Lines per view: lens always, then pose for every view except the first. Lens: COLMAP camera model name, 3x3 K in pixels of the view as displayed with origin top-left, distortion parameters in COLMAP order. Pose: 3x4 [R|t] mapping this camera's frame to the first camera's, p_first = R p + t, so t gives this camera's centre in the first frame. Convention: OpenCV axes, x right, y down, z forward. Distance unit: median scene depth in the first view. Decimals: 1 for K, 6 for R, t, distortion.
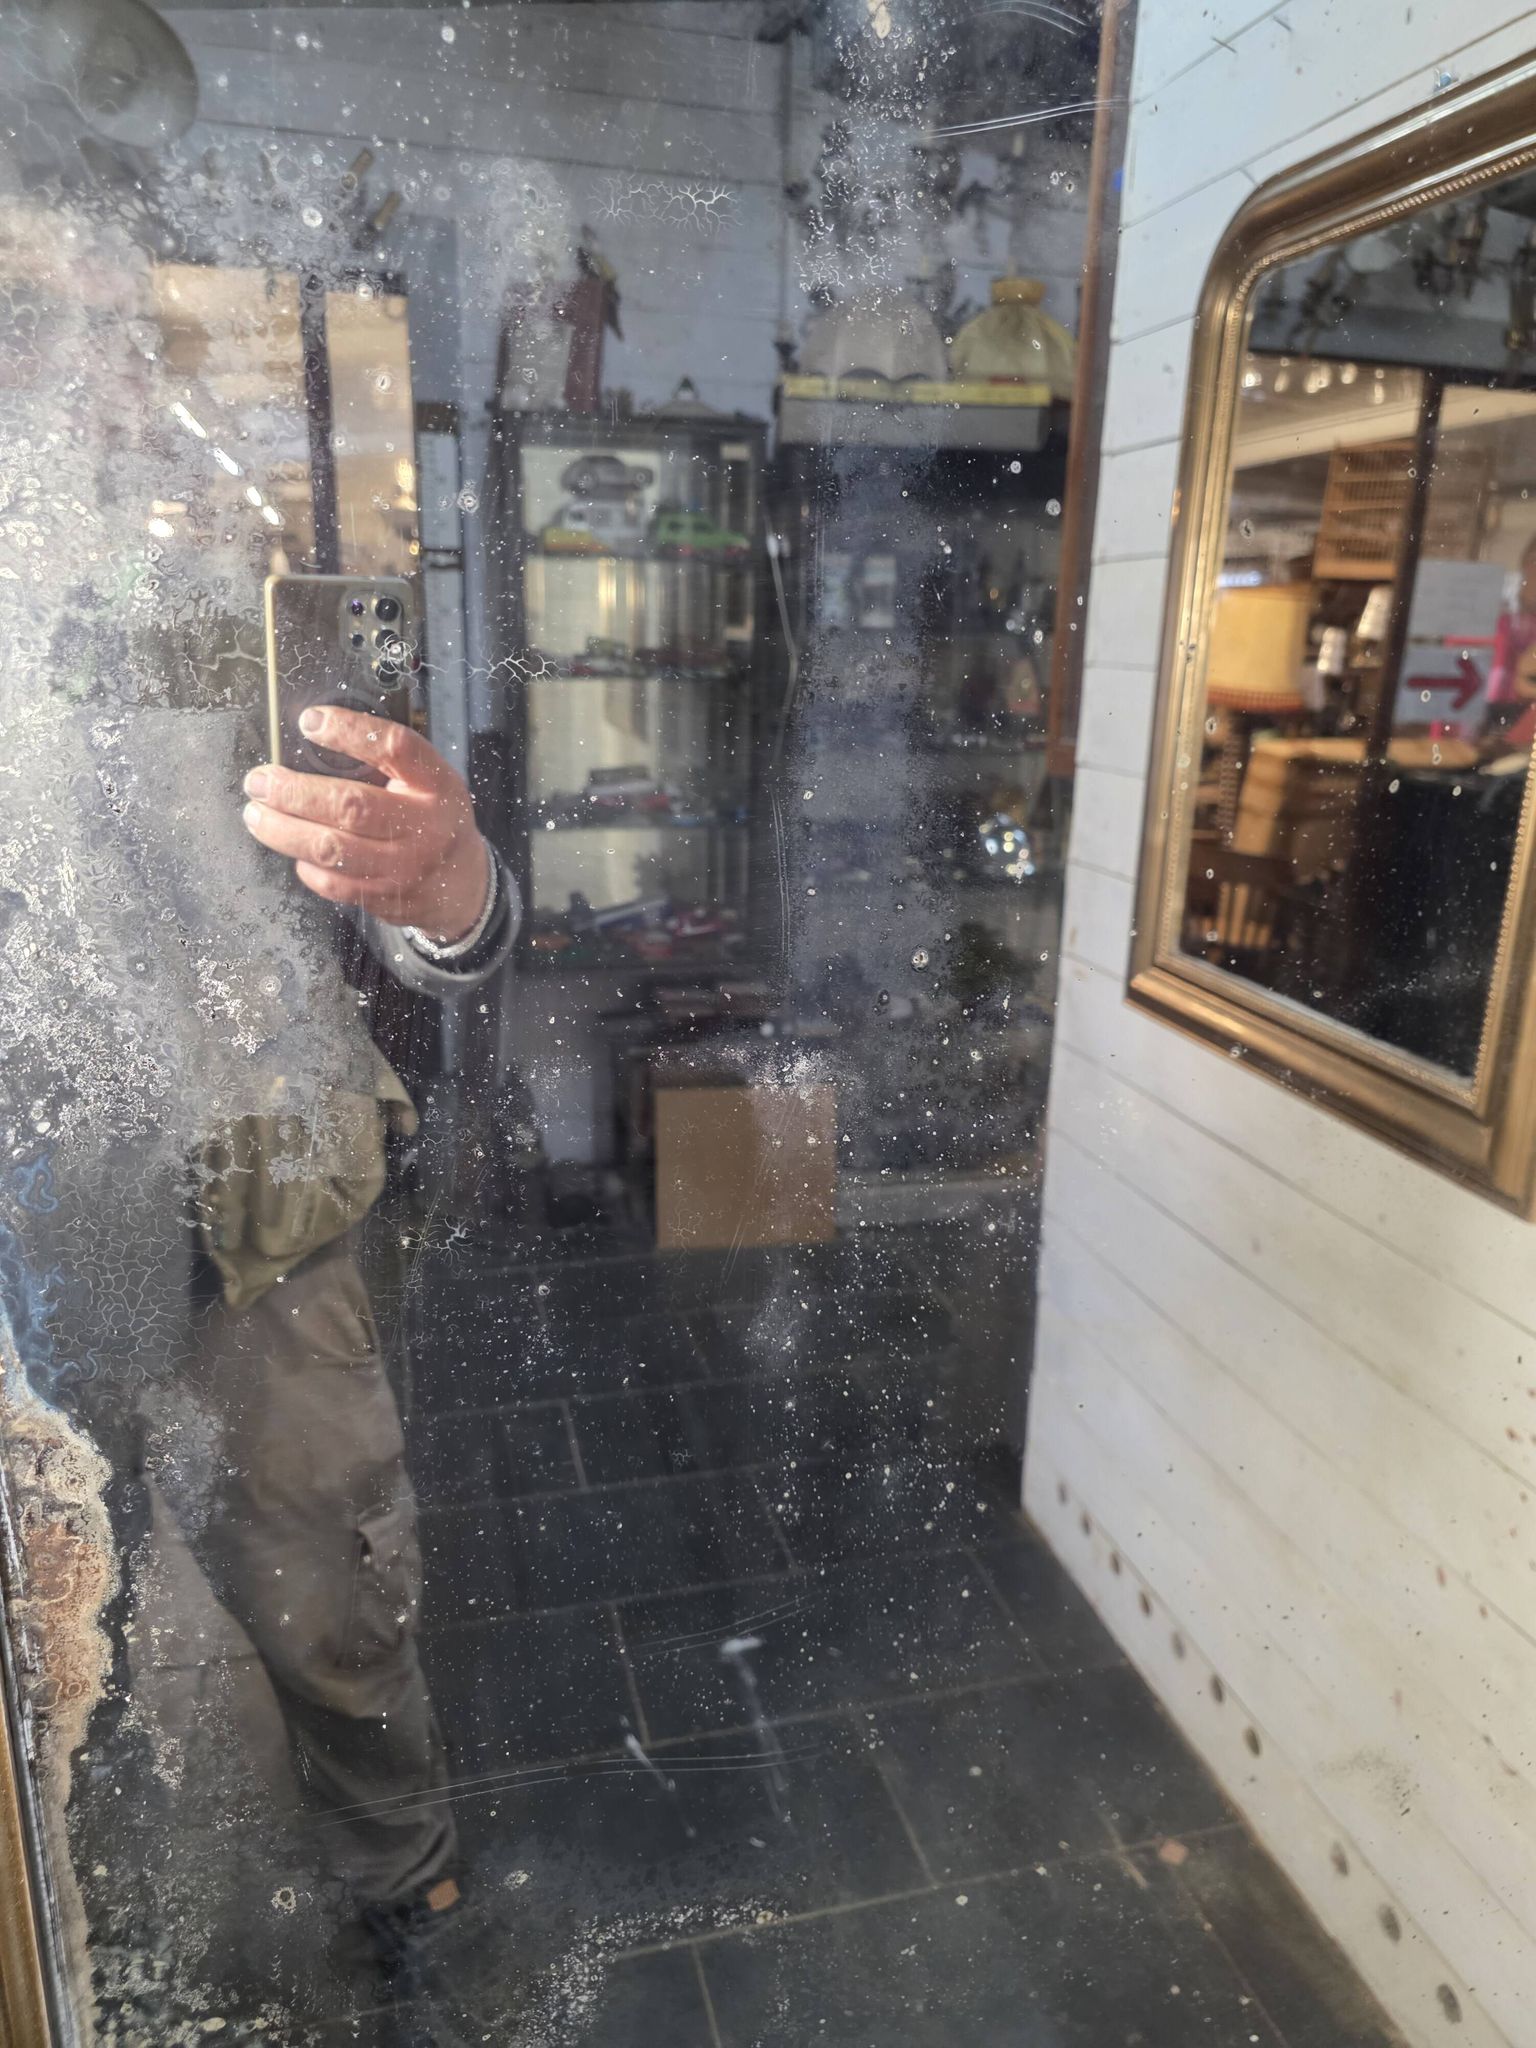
lens RADIAL K [[1375.1, 0, 728.4], [0, 1375.1, 1036.9], [0, 0, 1]] dist [0.033591, -0.023106]
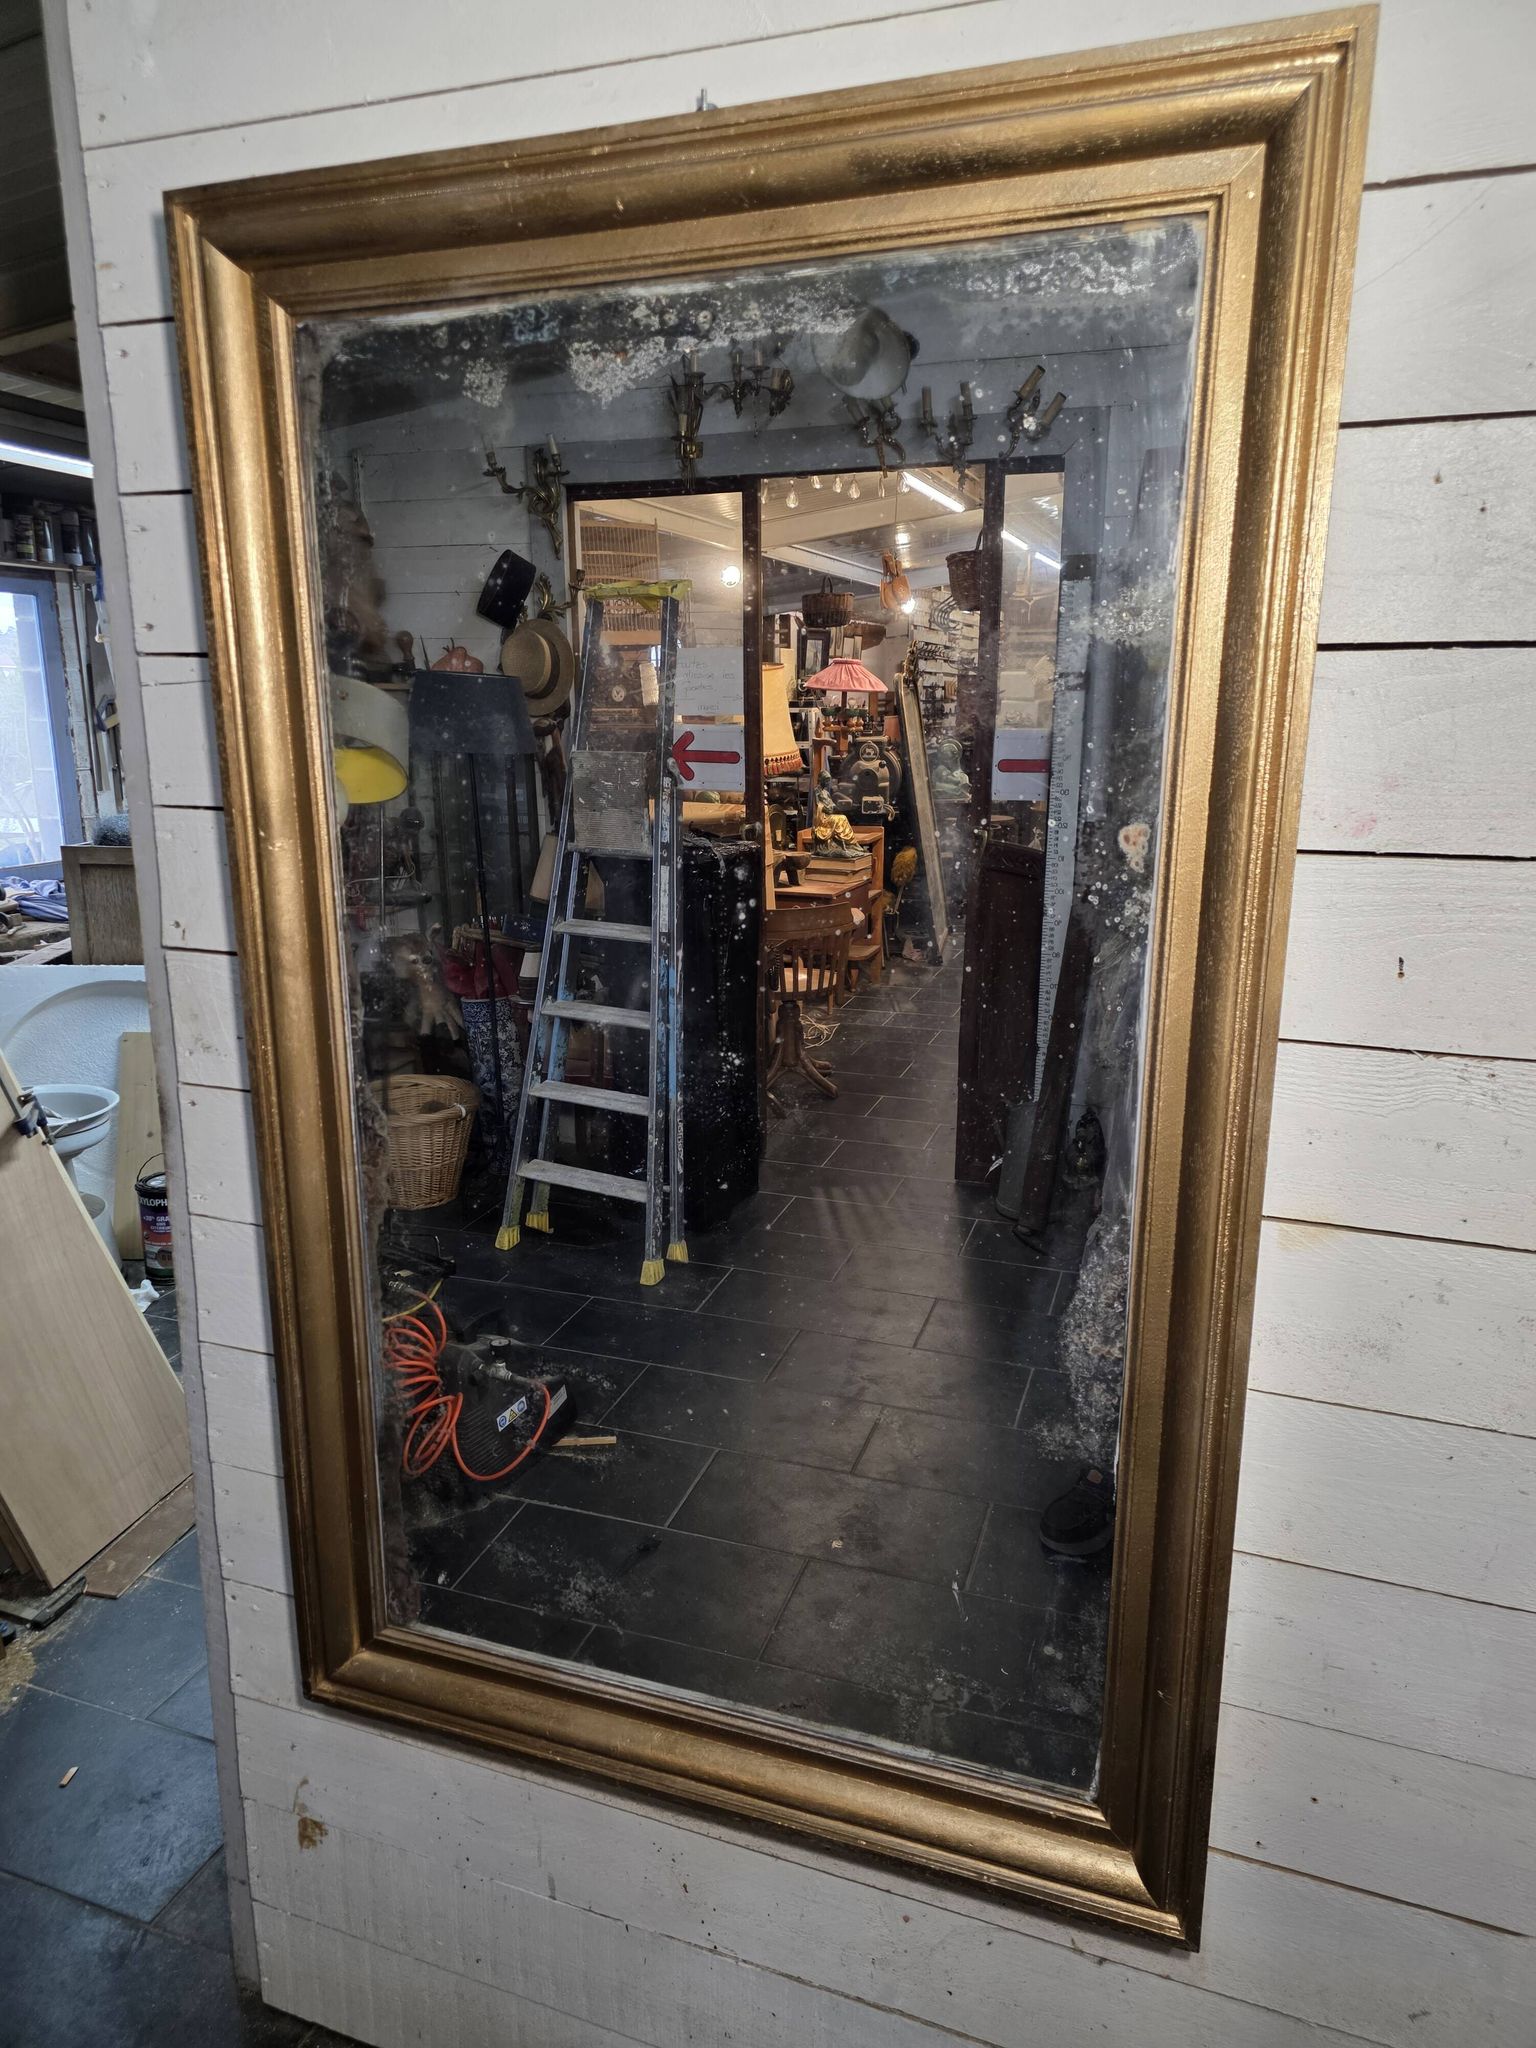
lens RADIAL K [[1375.1, 0, 776.1], [0, 1375.1, 1071.0], [0, 0, 1]] dist [0.033591, -0.023106]
pose [[0.836026, 0.129786, -0.533120, 0.333064], [-0.135928, 0.990325, 0.027931, -0.000219], [0.531587, 0.049115, 0.845579, -0.197409]]
